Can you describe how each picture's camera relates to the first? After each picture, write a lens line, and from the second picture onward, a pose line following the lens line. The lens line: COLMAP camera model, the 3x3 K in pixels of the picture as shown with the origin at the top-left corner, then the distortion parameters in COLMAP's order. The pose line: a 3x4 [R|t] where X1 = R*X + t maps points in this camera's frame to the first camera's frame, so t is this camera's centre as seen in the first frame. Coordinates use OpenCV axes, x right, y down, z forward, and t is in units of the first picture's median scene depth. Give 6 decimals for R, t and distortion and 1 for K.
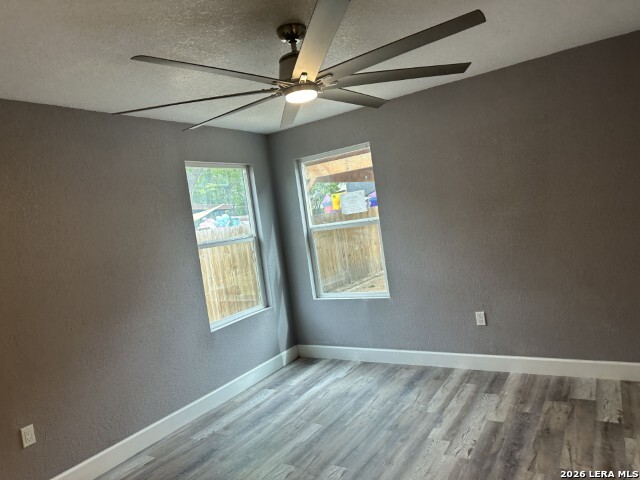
lens RADIAL K [[455.9, 0, 323.2], [0, 455.9, 242.6], [0, 0, 1]] dist [0.037403, -0.036540]
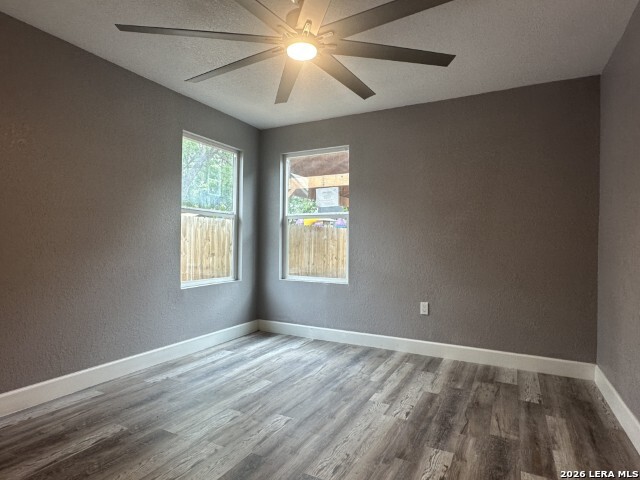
lens RADIAL K [[374.2, 0, 324.9], [0, 374.2, 242.4], [0, 0, 1]] dist [0.002123, 0.004056]
pose [[0.985812, 0.145636, 0.083458, -0.001278], [-0.140509, 0.987986, -0.064348, 0.104211], [-0.091827, 0.051709, 0.994431, 0.094600]]
